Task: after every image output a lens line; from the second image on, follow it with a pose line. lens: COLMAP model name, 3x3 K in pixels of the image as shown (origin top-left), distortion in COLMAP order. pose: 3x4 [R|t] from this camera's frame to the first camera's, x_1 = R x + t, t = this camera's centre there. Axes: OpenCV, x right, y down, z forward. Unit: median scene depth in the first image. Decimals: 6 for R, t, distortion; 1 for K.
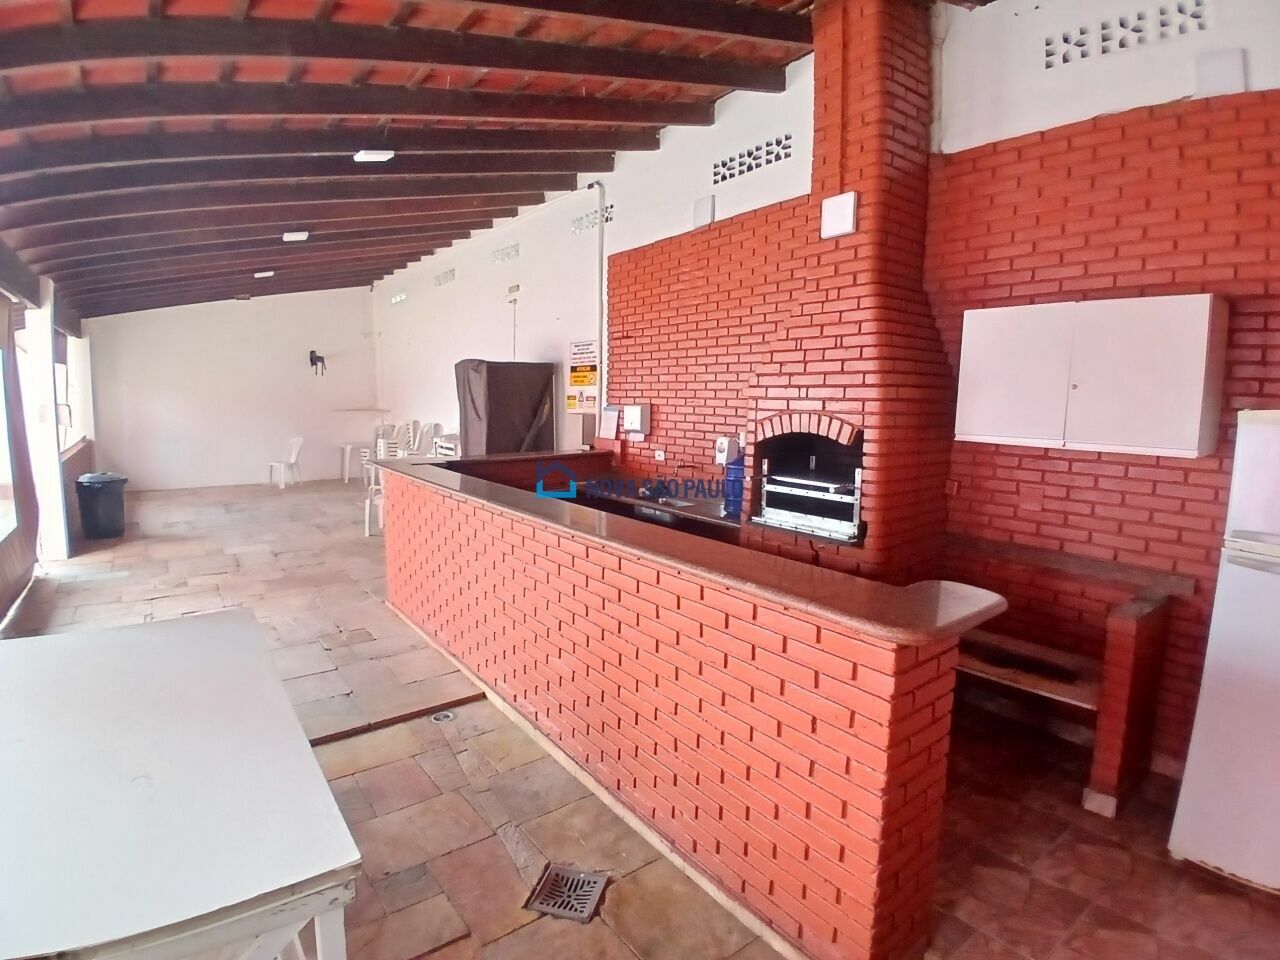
lens RADIAL K [[643.0, 0, 640.0], [0, 643.0, 480.0], [0, 0, 1]] dist [-0.000310, -0.040069]
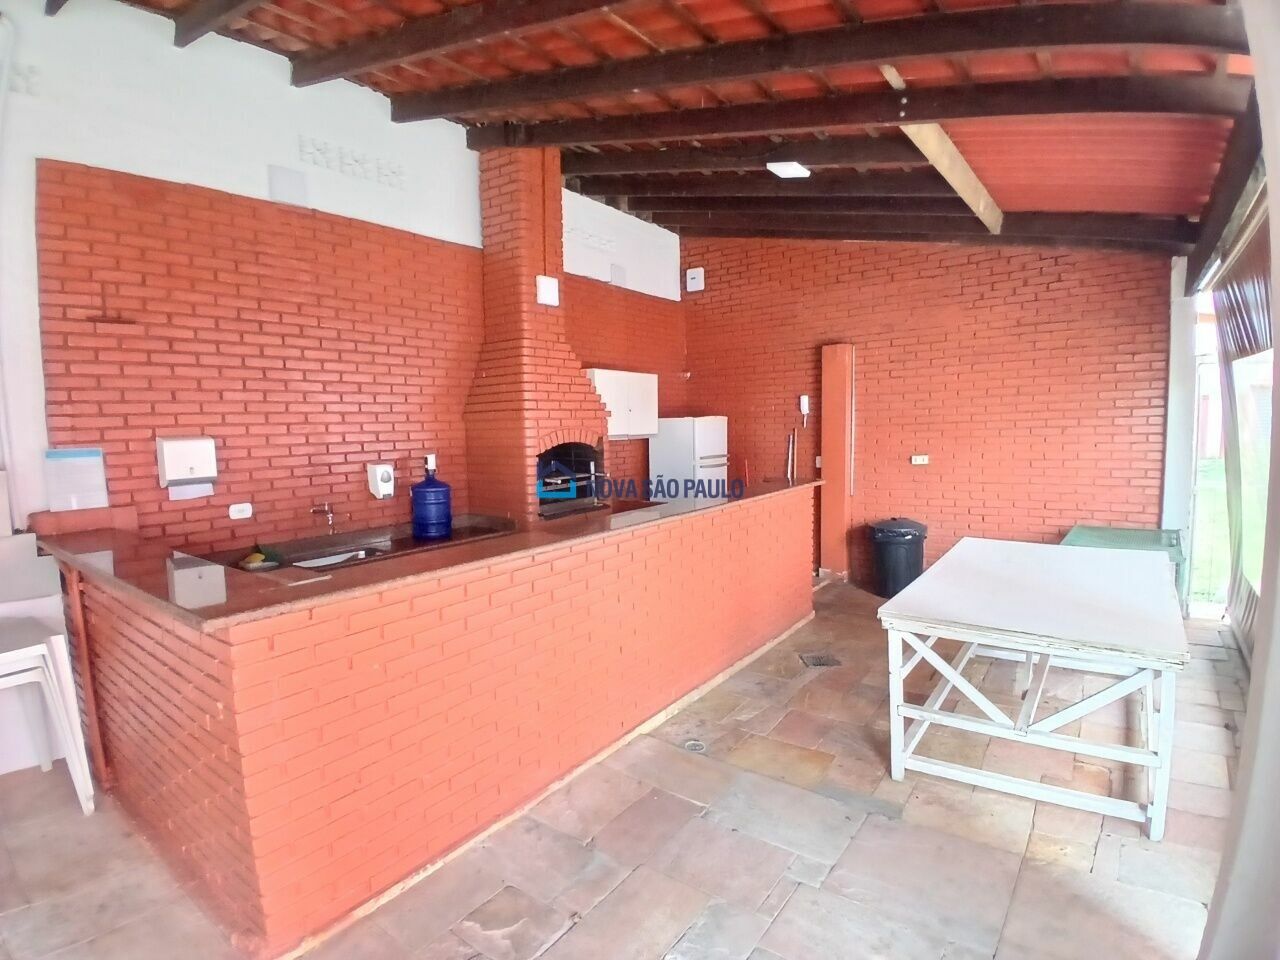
lens RADIAL K [[643.0, 0, 640.0], [0, 643.0, 480.0], [0, 0, 1]] dist [-0.000310, -0.040069]
pose [[-0.284870, -0.111587, 0.952049, -1.105604], [0.126003, 0.980224, 0.152591, -0.183365], [-0.950249, 0.163430, -0.265176, 1.196602]]
